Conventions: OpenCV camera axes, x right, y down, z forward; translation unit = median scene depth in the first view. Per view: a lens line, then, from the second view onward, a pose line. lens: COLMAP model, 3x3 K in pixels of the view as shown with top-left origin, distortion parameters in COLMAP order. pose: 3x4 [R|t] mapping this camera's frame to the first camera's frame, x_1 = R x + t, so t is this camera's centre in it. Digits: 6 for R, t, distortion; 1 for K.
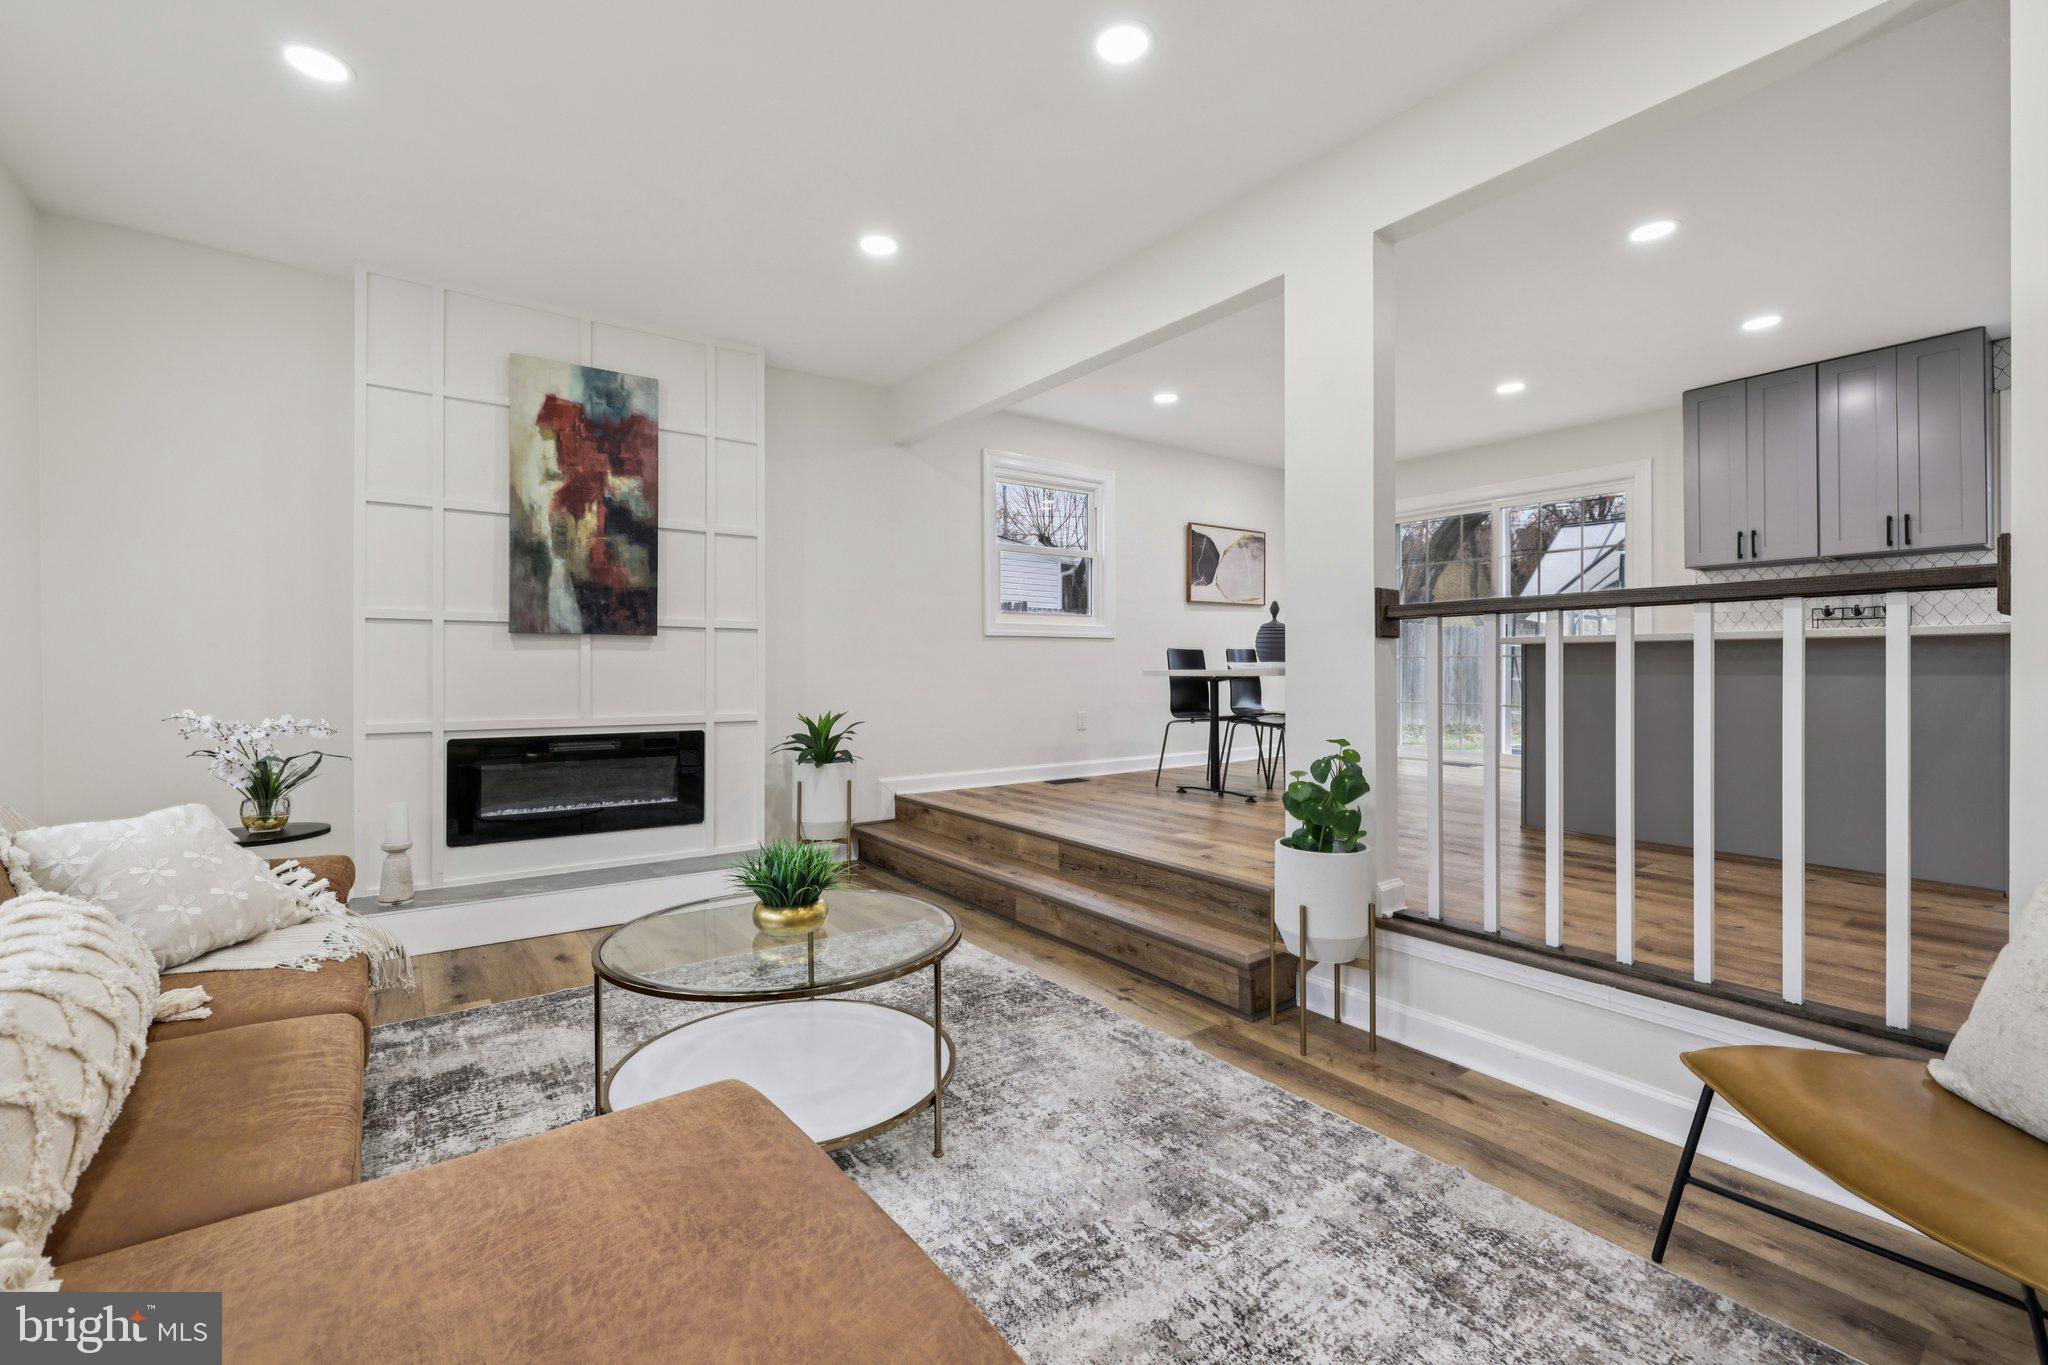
lens RADIAL K [[864.9, 0, 1017.2], [0, 864.9, 666.3], [0, 0, 1]] dist [-0.001847, 0.000202]
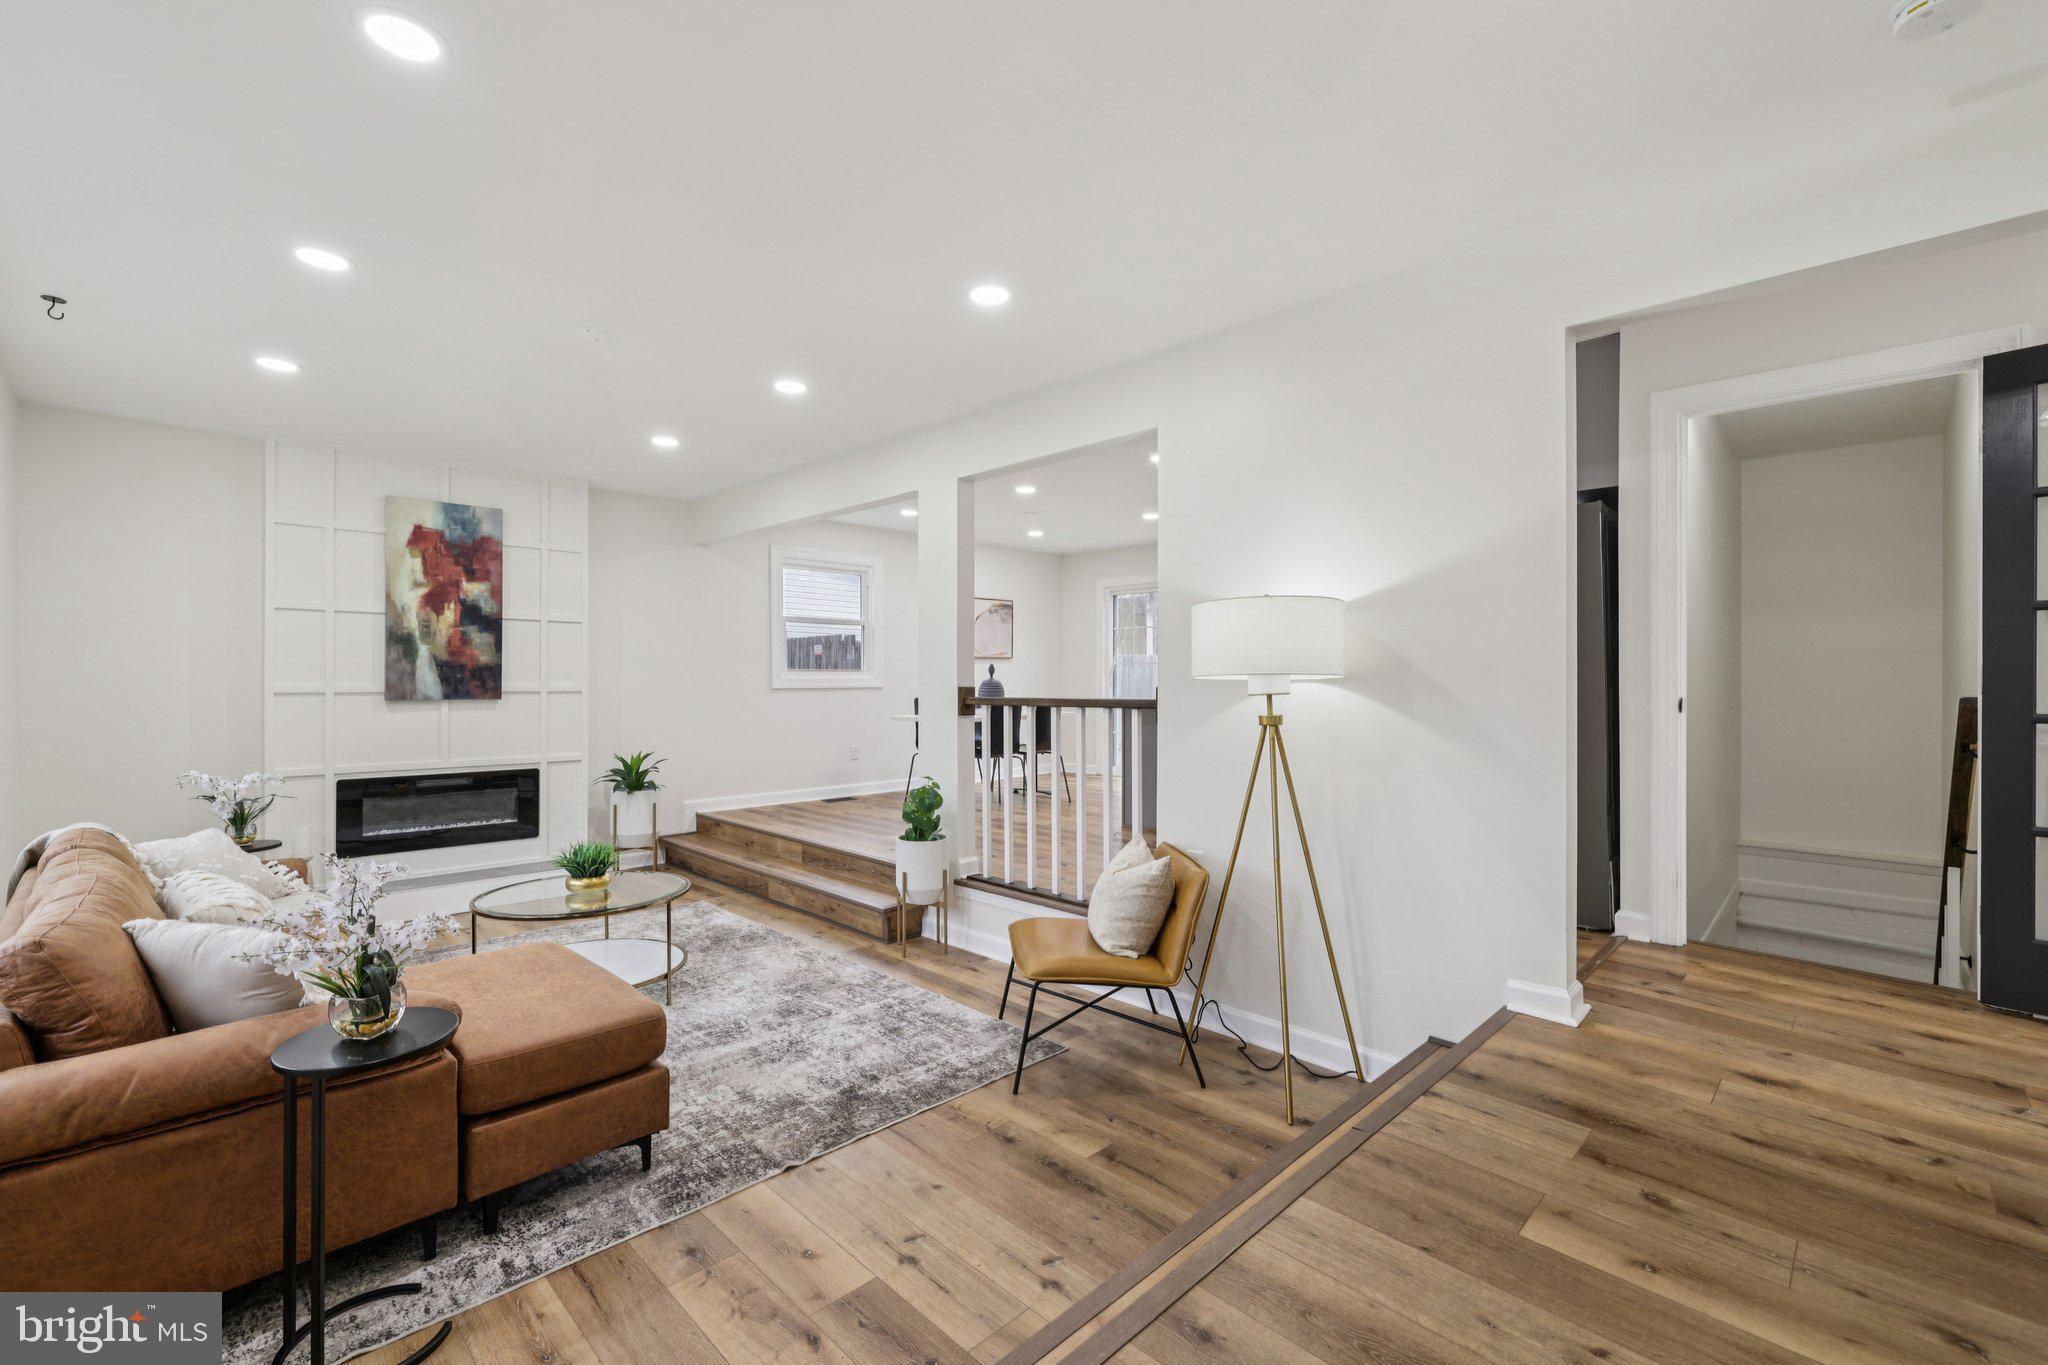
lens RADIAL K [[864.9, 0, 1018.8], [0, 864.9, 681.7], [0, 0, 1]] dist [-0.001847, 0.000202]
pose [[0.988122, 0.001555, 0.153664, 0.190079], [-0.001900, 0.999996, 0.002102, -0.073355], [-0.153660, -0.002369, 0.988121, -0.499855]]
